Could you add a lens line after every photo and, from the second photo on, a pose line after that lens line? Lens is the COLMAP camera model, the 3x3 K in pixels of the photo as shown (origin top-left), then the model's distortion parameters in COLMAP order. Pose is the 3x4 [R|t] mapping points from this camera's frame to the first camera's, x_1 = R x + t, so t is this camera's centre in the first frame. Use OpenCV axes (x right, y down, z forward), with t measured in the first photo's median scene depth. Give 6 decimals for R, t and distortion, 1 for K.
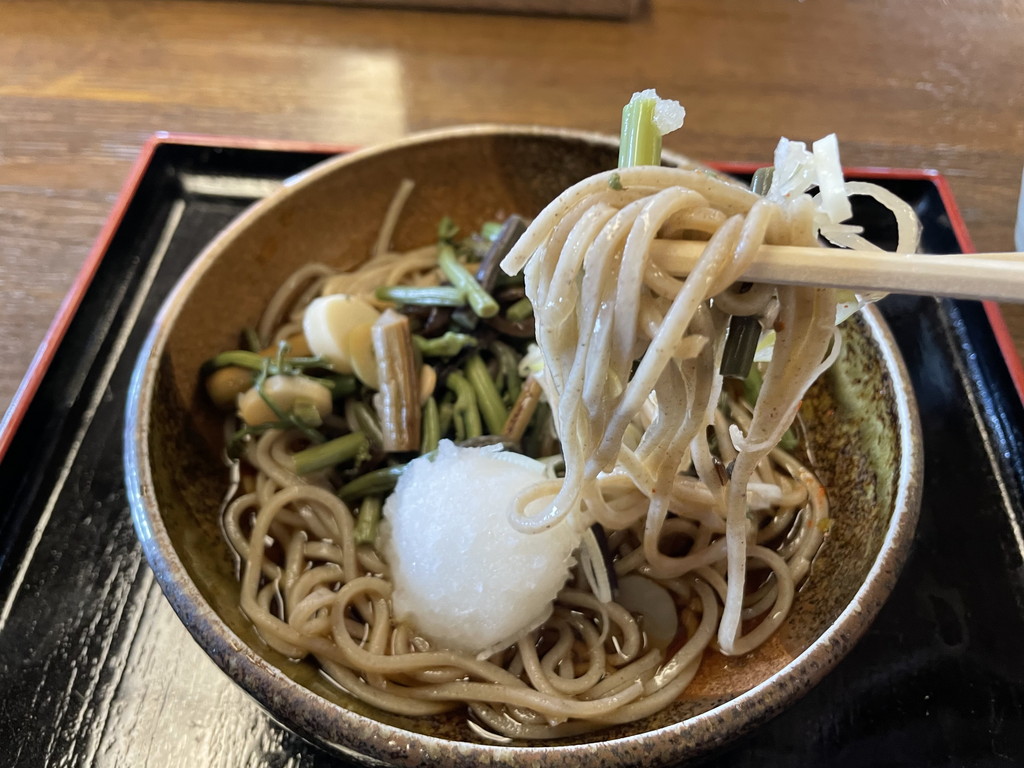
lens RADIAL K [[780.2, 0, 512.0], [0, 780.2, 384.0], [0, 0, 1]] dist [-0.001064, -0.062516]
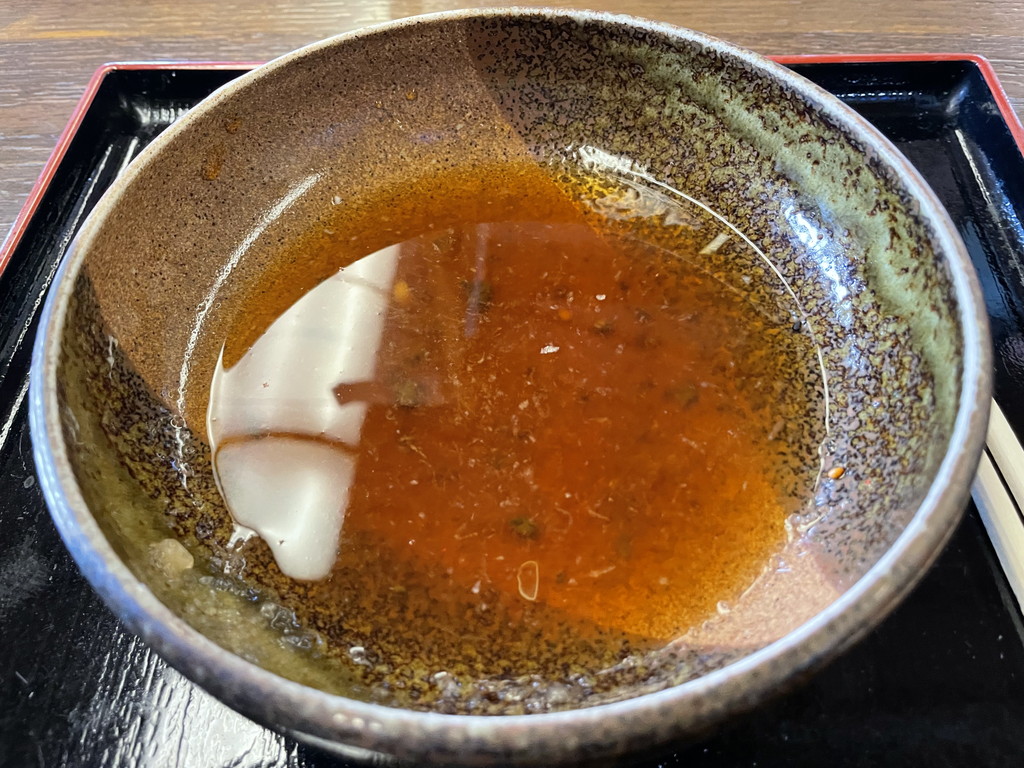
lens RADIAL K [[780.3, 0, 524.4], [0, 780.3, 382.6], [0, 0, 1]] dist [0.000532, -0.058833]
pose [[0.998384, -0.052135, -0.022596, 0.048602], [0.052961, 0.997888, 0.037625, 0.068230], [0.020587, -0.038761, 0.999036, 0.155024]]
